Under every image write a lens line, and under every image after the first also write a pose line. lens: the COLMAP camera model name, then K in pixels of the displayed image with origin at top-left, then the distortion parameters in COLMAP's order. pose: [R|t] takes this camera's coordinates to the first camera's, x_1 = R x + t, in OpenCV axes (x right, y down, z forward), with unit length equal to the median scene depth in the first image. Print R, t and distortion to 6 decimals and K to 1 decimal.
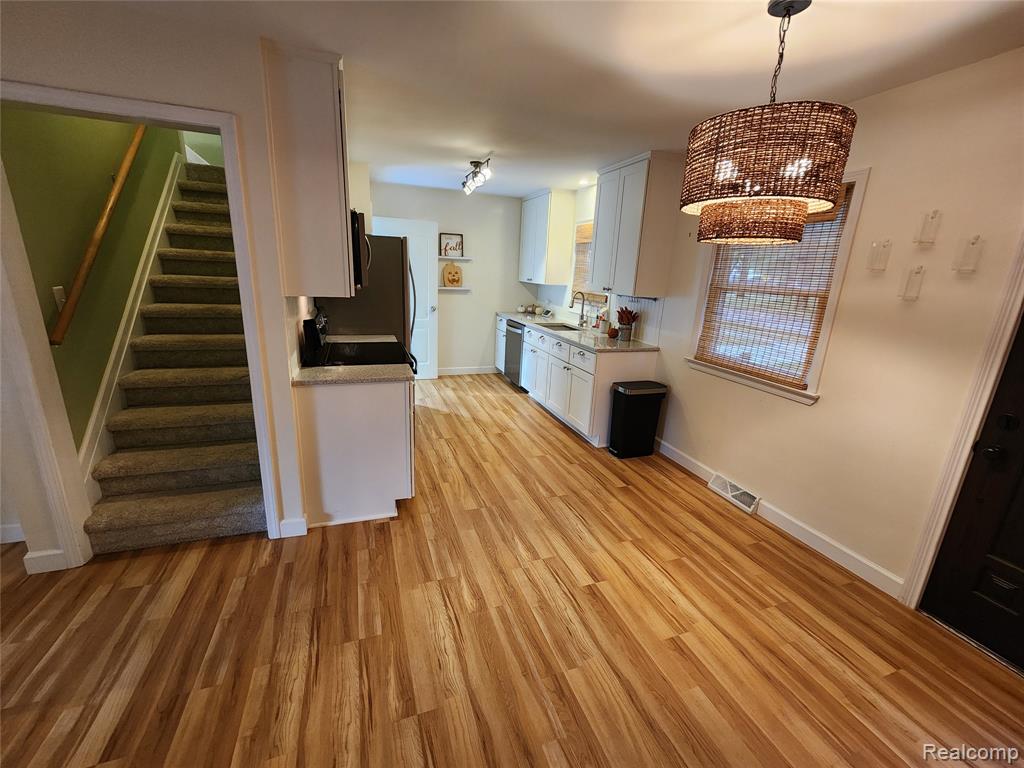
lens RADIAL K [[423.7, 0, 512.0], [0, 423.7, 384.0], [0, 0, 1]] dist [0.000322, 0.000004]
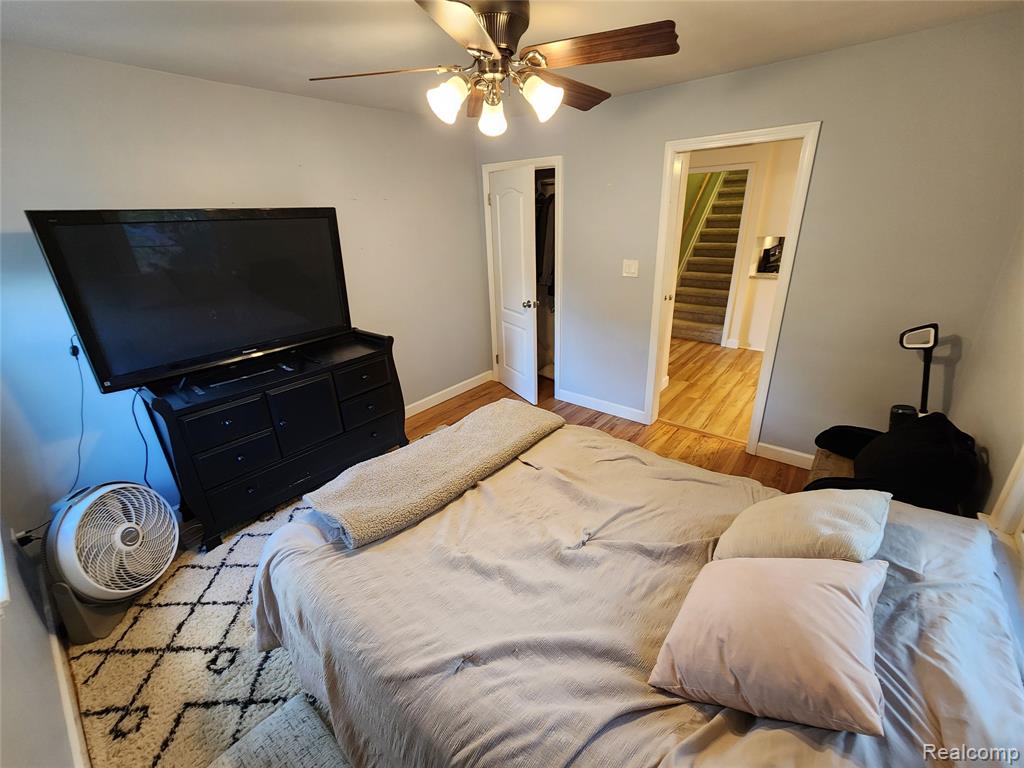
lens RADIAL K [[423.7, 0, 512.0], [0, 423.7, 384.0], [0, 0, 1]] dist [0.000322, 0.000004]
pose [[0.514304, 0.260499, -0.817087, 0.759325], [-0.169171, 0.964847, 0.201124, 0.288718], [0.840757, 0.034788, 0.540294, -1.162132]]
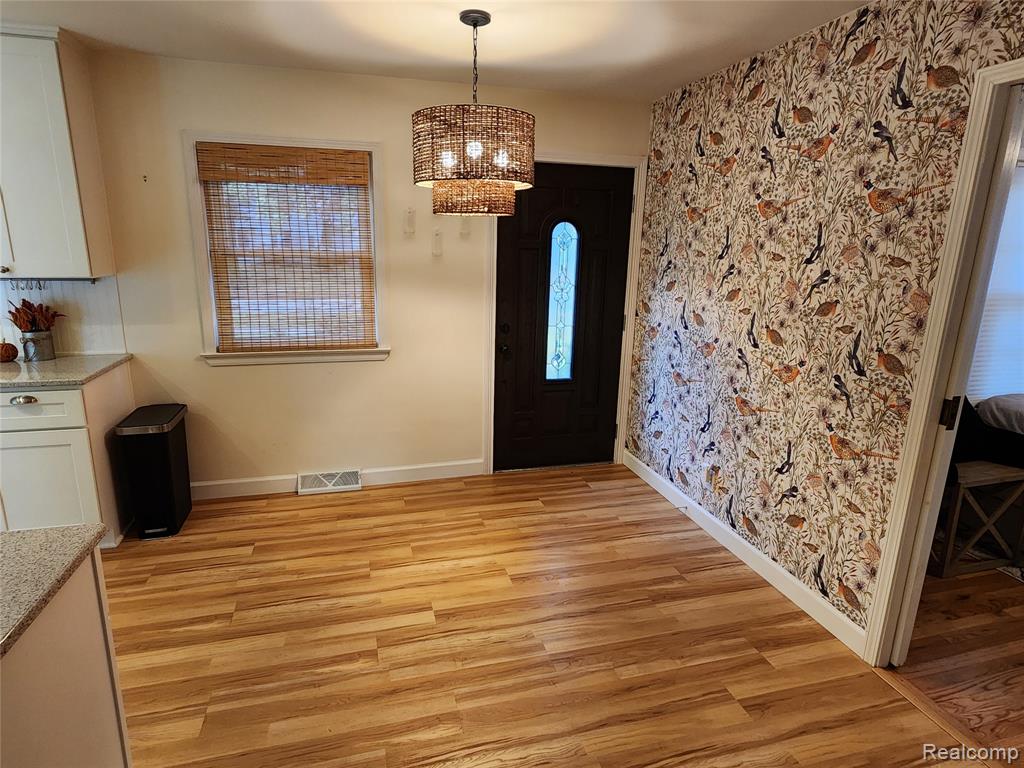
lens RADIAL K [[573.4, 0, 512.0], [0, 573.4, 384.0], [0, 0, 1]] dist [0.000250, -0.000630]
pose [[0.071945, -0.278279, 0.957802, -0.686230], [0.245108, 0.935775, 0.253468, -0.185940], [-0.966823, 0.216529, 0.135533, 0.530165]]
